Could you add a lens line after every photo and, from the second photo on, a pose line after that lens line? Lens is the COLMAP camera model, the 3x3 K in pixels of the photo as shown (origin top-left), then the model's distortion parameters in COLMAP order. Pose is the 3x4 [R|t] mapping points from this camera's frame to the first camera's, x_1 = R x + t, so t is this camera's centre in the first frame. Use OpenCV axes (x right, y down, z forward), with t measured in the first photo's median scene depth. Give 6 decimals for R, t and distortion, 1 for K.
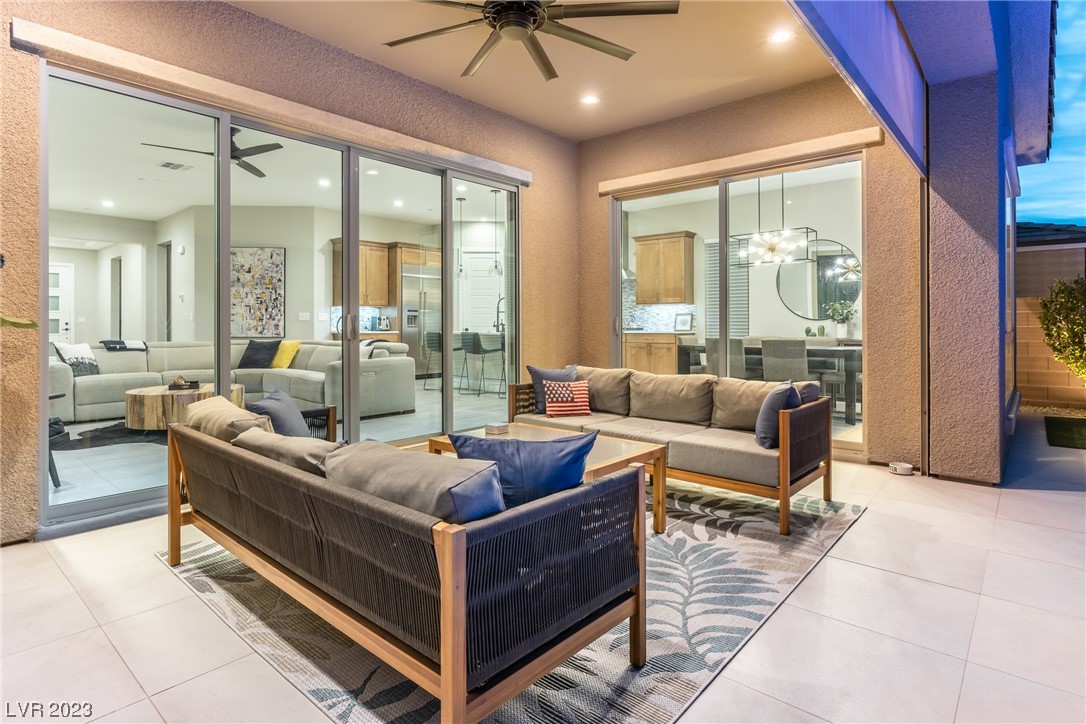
lens RADIAL K [[558.3, 0, 560.2], [0, 558.3, 324.7], [0, 0, 1]] dist [-0.007207, 0.004211]
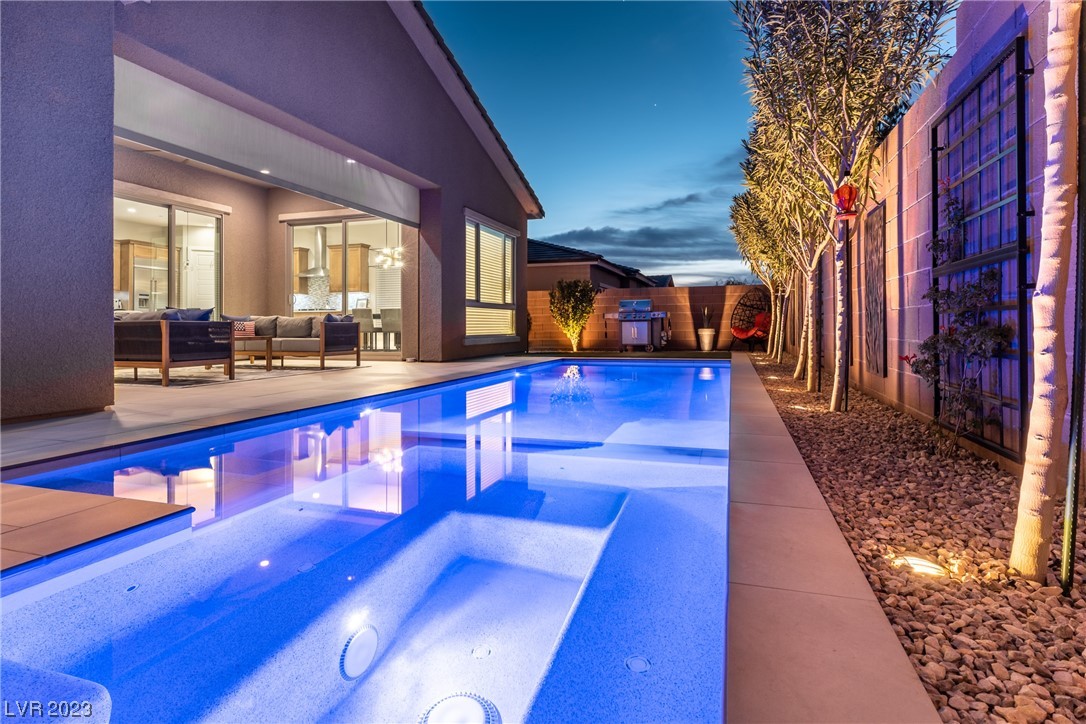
lens RADIAL K [[558.3, 0, 544.1], [0, 558.3, 321.9], [0, 0, 1]] dist [-0.007207, 0.004211]
pose [[0.931082, 0.001457, 0.364806, 0.202658], [0.002538, 0.999942, -0.010471, 0.090077], [-0.364800, 0.010675, 0.931025, -0.861666]]
